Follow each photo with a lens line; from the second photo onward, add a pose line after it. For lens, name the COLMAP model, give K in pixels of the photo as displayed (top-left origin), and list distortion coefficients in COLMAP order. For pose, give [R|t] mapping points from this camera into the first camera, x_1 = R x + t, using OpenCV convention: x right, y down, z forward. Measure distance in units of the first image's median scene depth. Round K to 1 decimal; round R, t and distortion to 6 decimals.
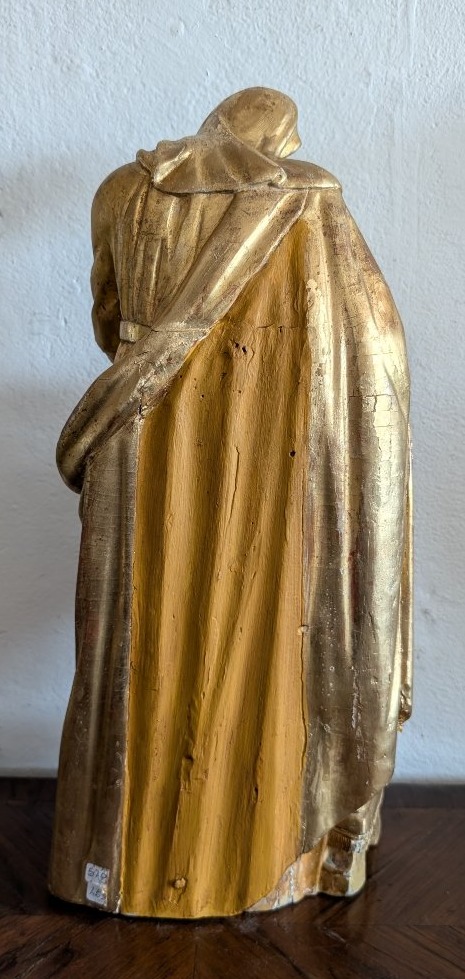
lens RADIAL K [[861.6, 0, 201.2], [0, 861.6, 464.4], [0, 0, 1]] dist [-0.006012, -0.044676]
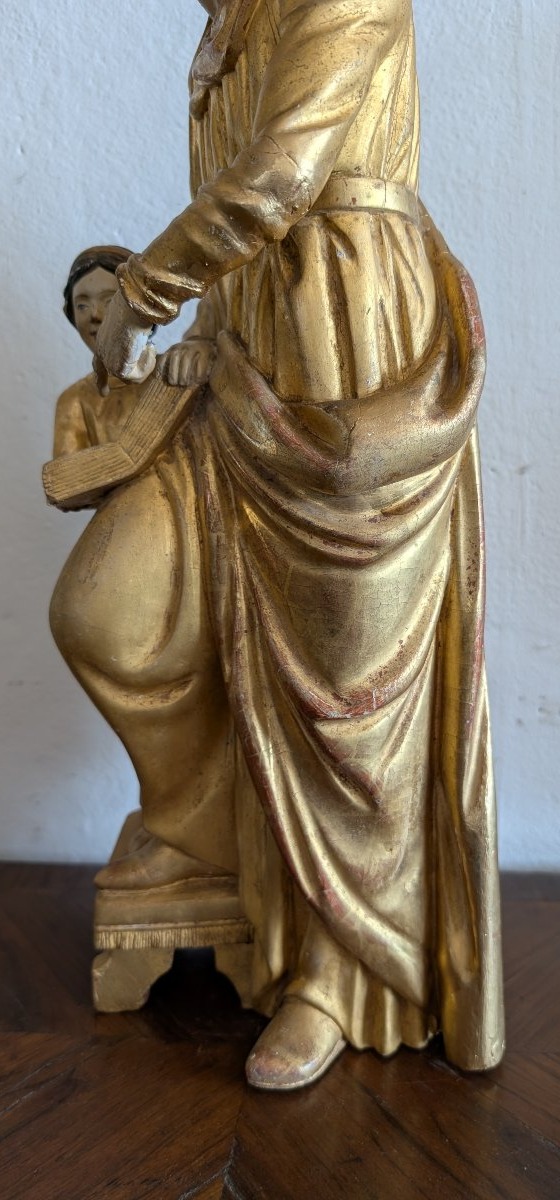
lens RADIAL K [[862.4, 0, 315.2], [0, 862.4, 601.3], [0, 0, 1]] dist [-0.027113, 0.009521]
pose [[0.999172, -0.008725, -0.039742, 0.065670], [0.009126, 0.999909, 0.009924, 0.121934], [0.039652, -0.010278, 0.999161, 0.225055]]
